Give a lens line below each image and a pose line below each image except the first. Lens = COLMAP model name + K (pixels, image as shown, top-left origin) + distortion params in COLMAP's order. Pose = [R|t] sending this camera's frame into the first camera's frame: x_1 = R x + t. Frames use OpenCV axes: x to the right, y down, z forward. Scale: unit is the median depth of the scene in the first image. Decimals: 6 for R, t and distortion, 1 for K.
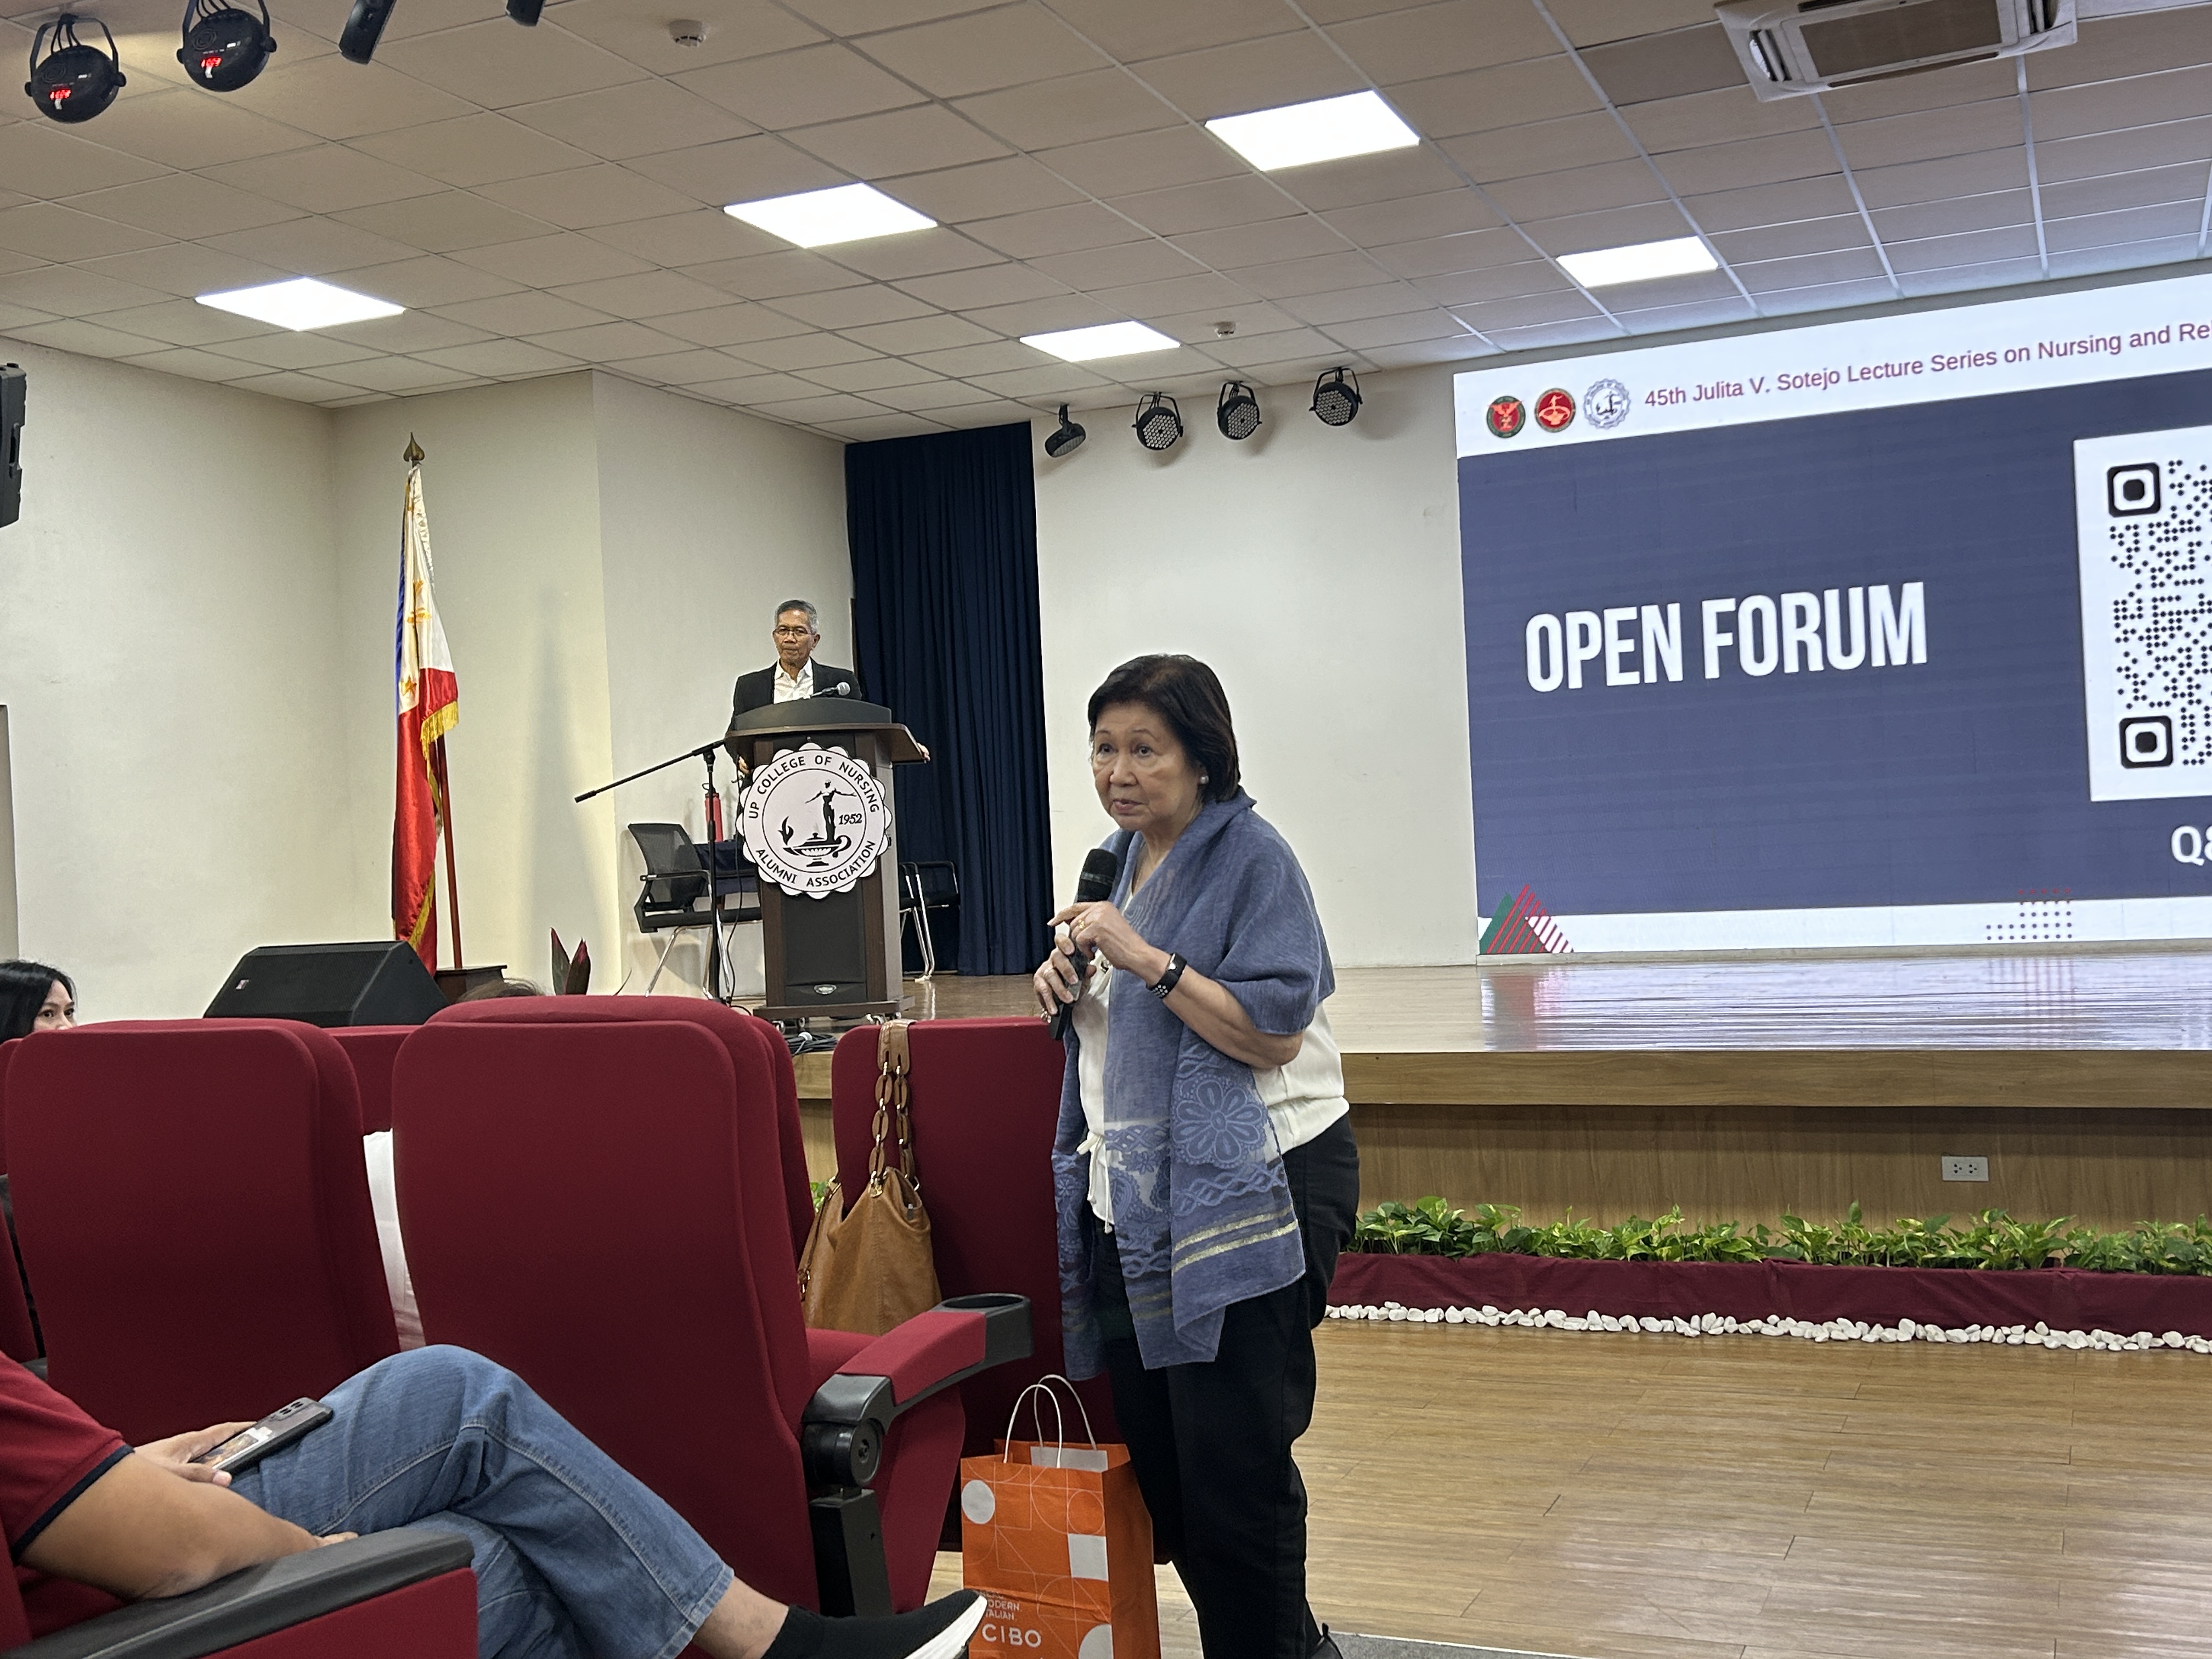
lens RADIAL K [[2279.7, 0, 1099.5], [0, 2279.7, 829.6], [0, 0, 1]] dist [0.026550, 0.000000]
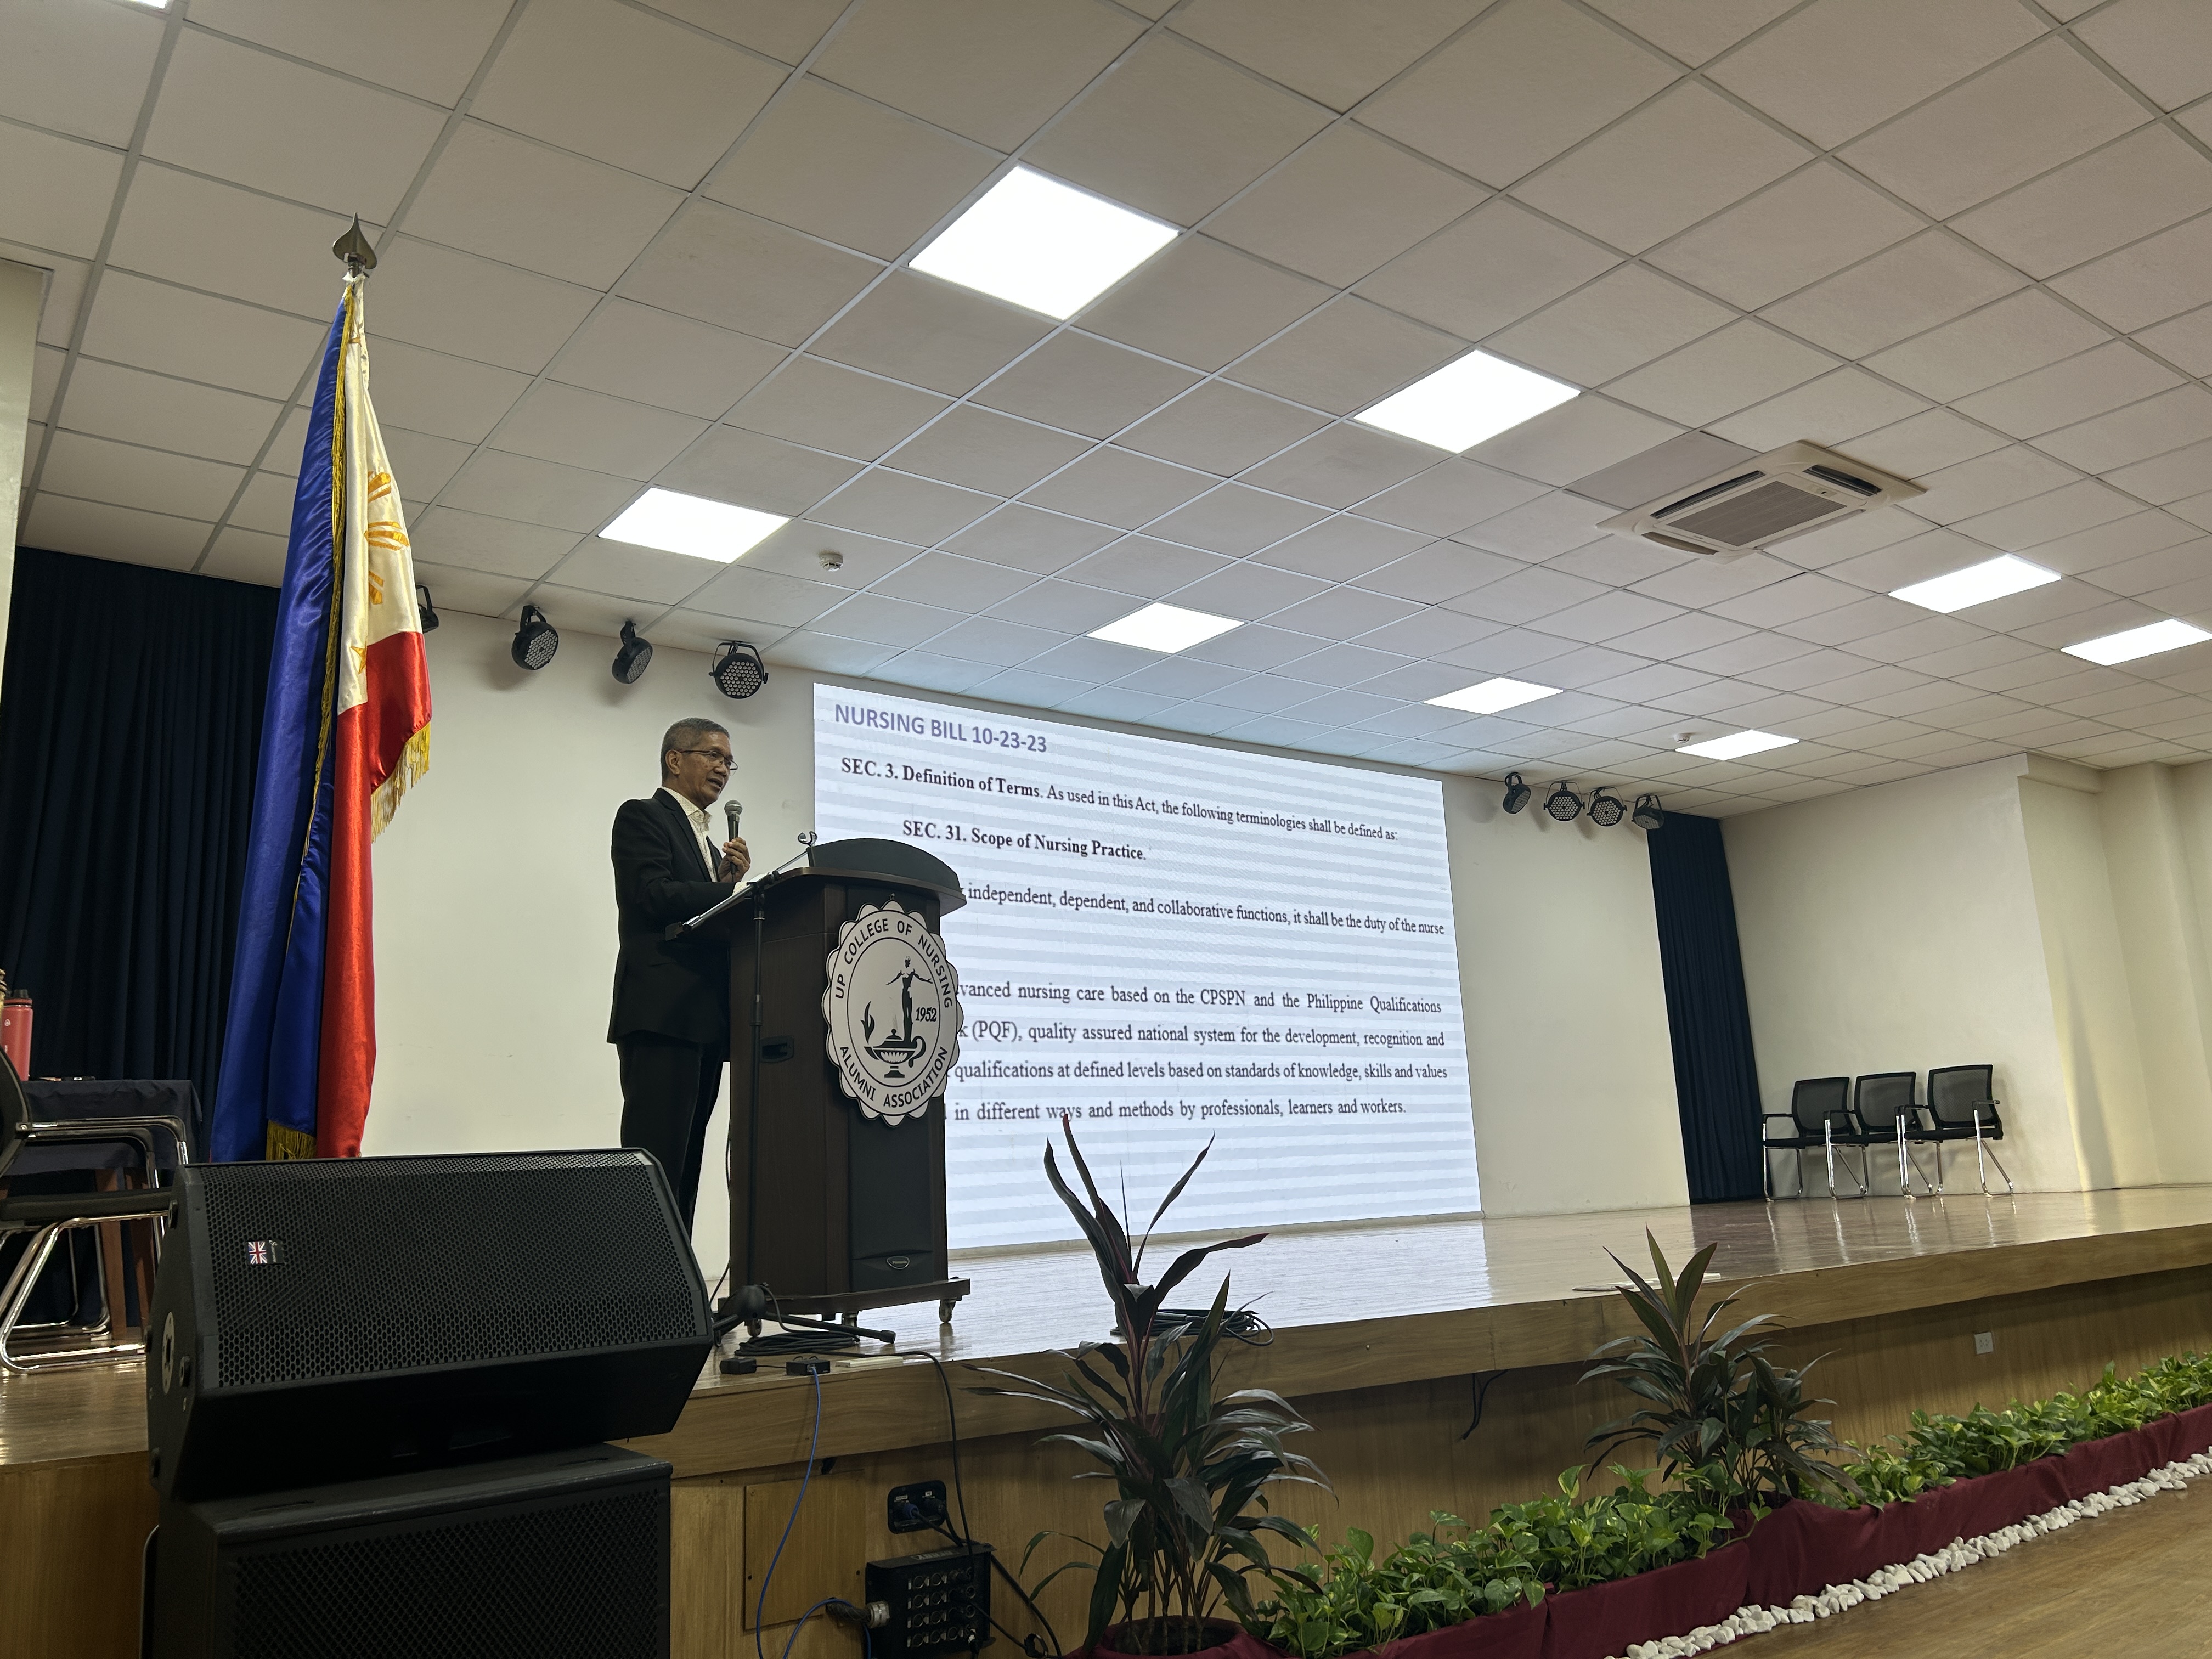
lens RADIAL K [[1652.6, 0, 1106.1], [0, 1652.6, 833.7], [0, 0, 1]] dist [0.057536, -0.041951]
pose [[0.501474, 0.200296, 0.841668, -0.531523], [0.009621, 0.971481, -0.236921, 0.064146], [-0.865120, 0.126907, 0.485245, 0.688637]]
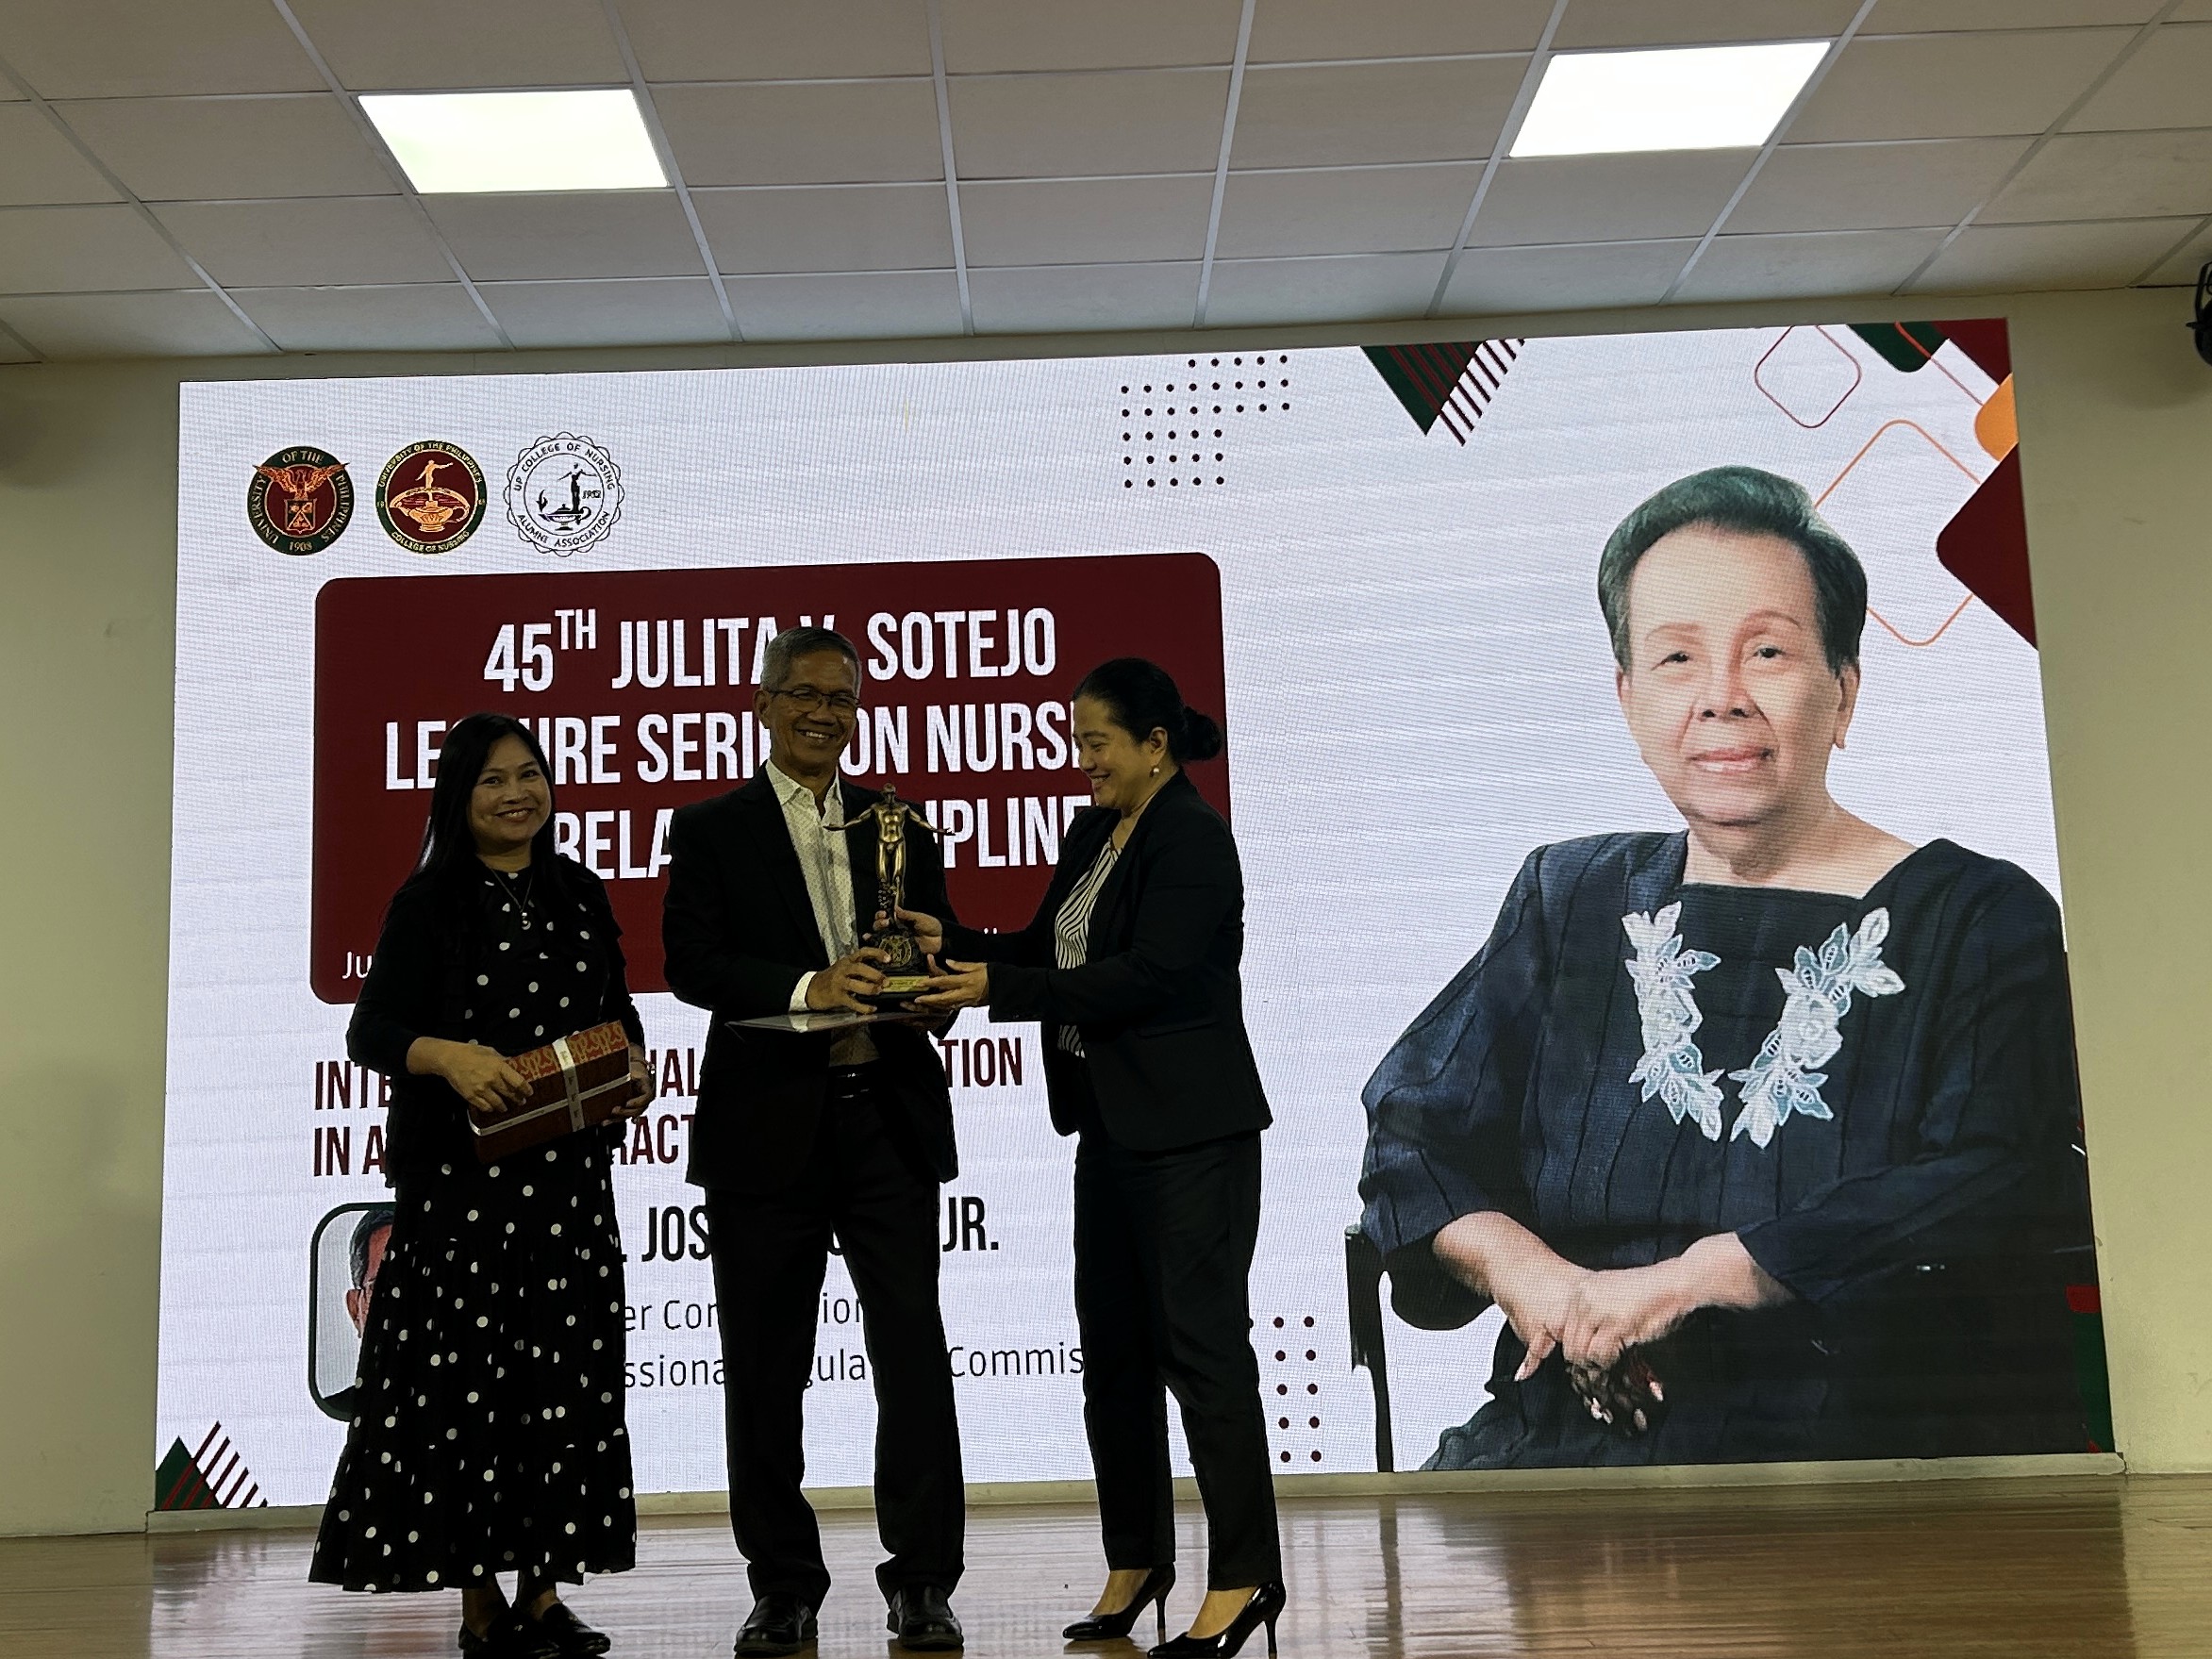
lens RADIAL K [[1652.5, 0, 1057.3], [0, 1652.5, 849.6], [0, 0, 1]] dist [0.057536, -0.041951]
pose [[0.924806, 0.066778, 0.374532, 0.270494], [-0.018149, 0.991097, -0.131896, -0.056274], [-0.380006, 0.115181, 0.917785, 0.756179]]
